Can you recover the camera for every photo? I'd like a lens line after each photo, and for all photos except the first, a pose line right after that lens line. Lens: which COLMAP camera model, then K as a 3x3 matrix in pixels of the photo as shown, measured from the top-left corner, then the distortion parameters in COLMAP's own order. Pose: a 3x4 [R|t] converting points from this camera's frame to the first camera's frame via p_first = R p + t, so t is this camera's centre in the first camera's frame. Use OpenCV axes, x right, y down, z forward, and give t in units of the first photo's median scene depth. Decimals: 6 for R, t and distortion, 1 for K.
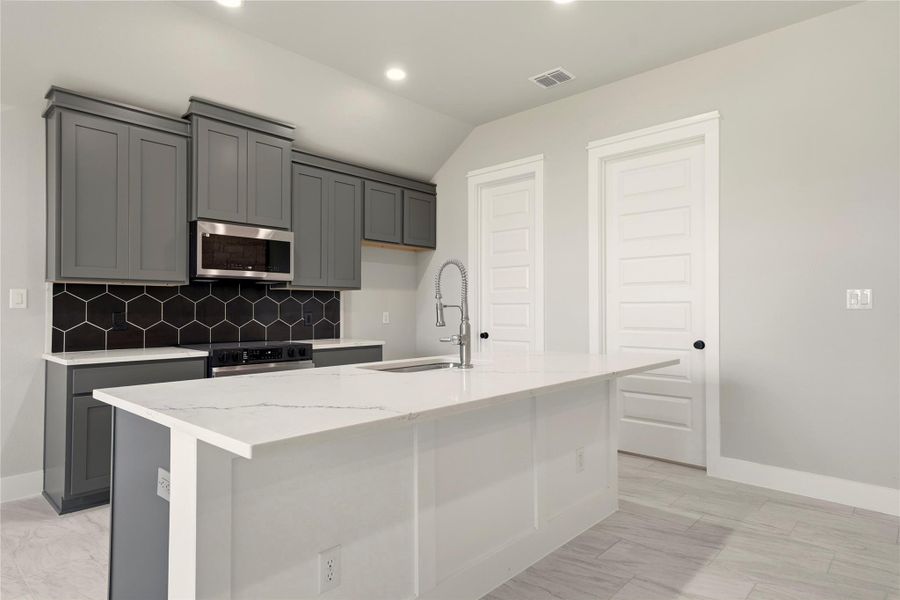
lens RADIAL K [[517.9, 0, 450.0], [0, 517.9, 300.0], [0, 0, 1]] dist [-0.073016, -0.000034]
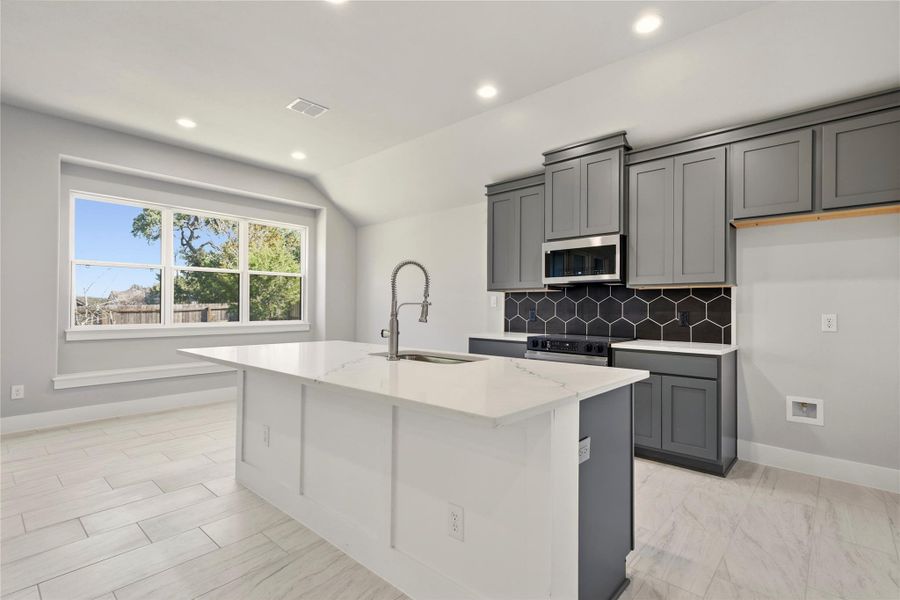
lens RADIAL K [[413.4, 0, 437.9], [0, 413.4, 298.2], [0, 0, 1]] dist [-0.000638, -0.000180]
pose [[-0.022028, -0.019572, -0.999566, 0.563189], [0.009200, 0.999762, -0.019779, 0.011259], [0.999715, -0.009632, -0.021842, 0.675683]]
